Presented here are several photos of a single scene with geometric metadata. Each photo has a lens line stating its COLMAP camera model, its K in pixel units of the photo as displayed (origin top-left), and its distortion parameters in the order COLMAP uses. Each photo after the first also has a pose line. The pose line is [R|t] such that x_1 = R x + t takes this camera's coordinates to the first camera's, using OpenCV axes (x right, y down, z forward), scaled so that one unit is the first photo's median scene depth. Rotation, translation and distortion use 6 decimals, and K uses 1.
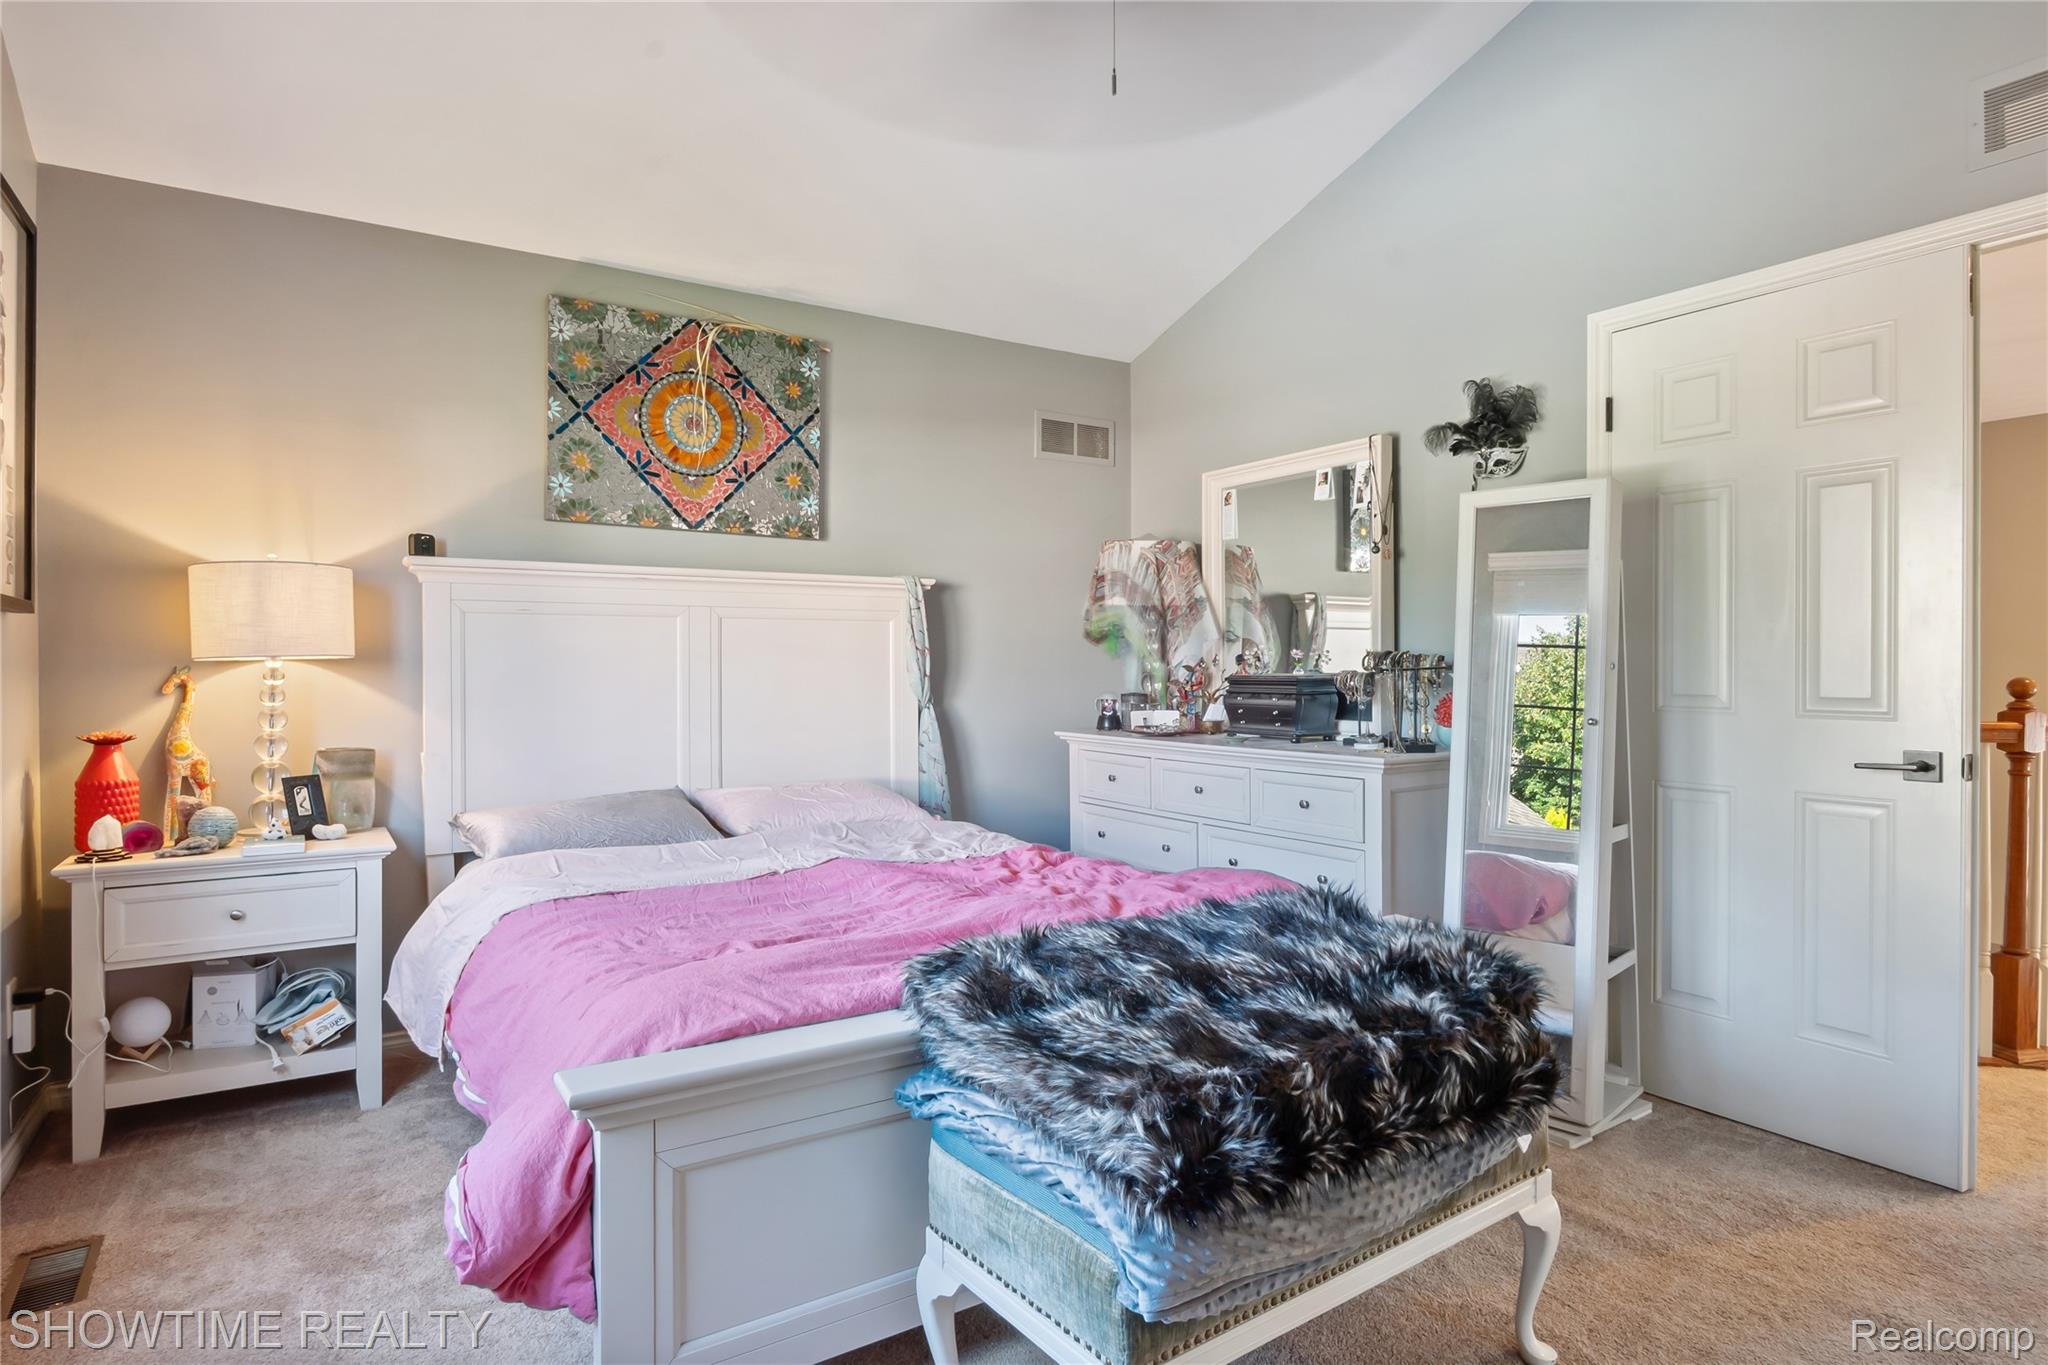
lens RADIAL K [[1122.2, 0, 1023.7], [0, 1122.2, 680.6], [0, 0, 1]] dist [0.000124, -0.005053]
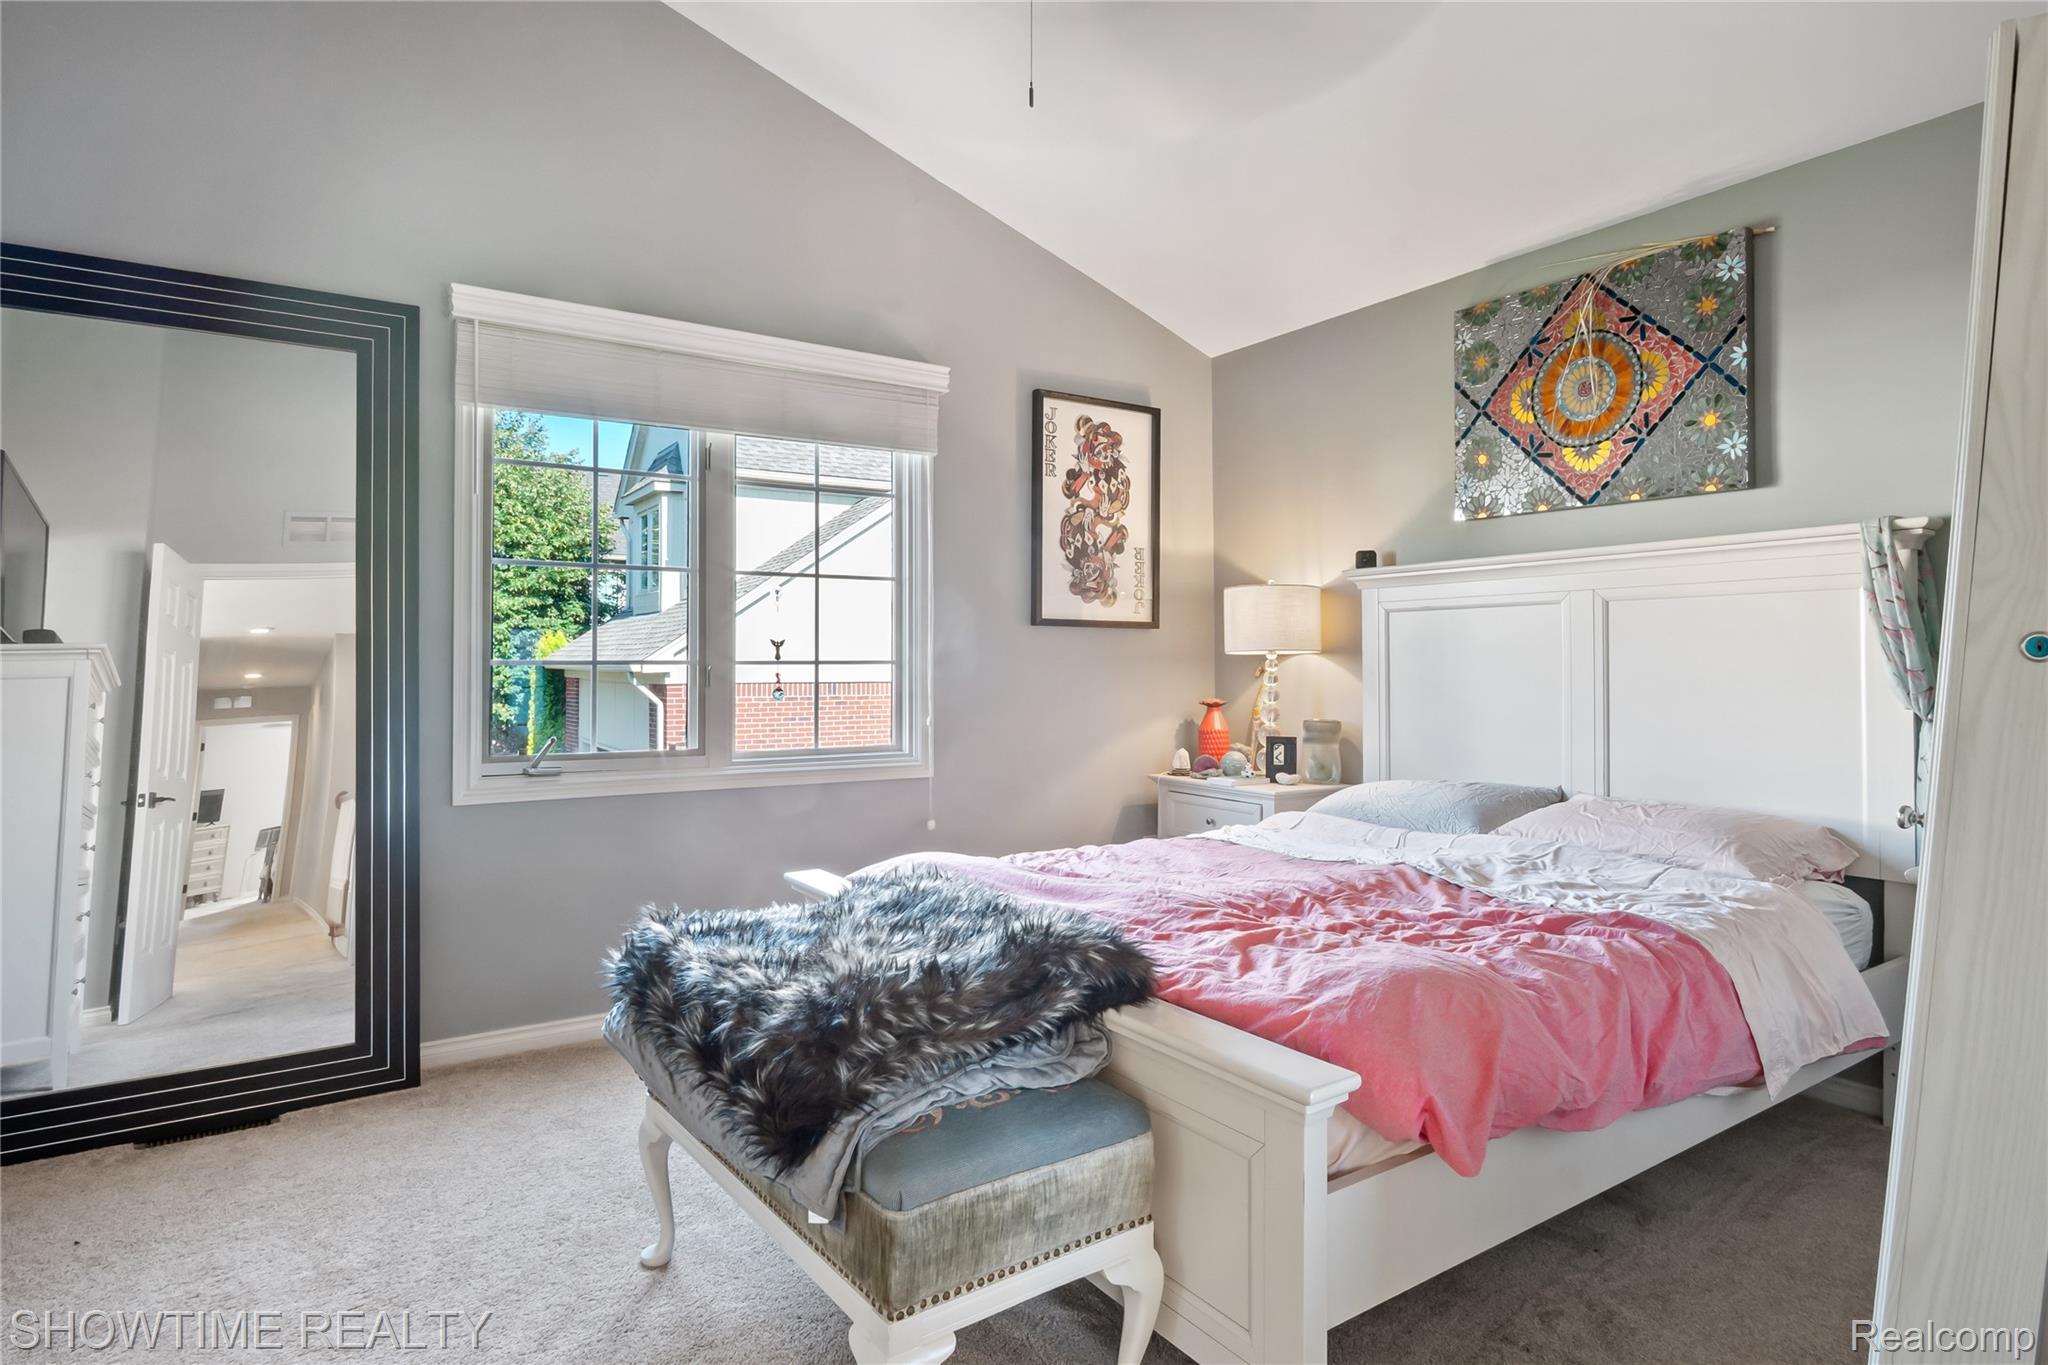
lens RADIAL K [[1122.2, 0, 1024.0], [0, 1122.2, 664.5], [0, 0, 1]] dist [0.000124, -0.005053]
pose [[0.005088, 0.000036, -0.999987, 0.617302], [-0.013434, 0.999910, -0.000032, -0.000206], [0.999897, 0.013434, 0.005088, 0.553407]]
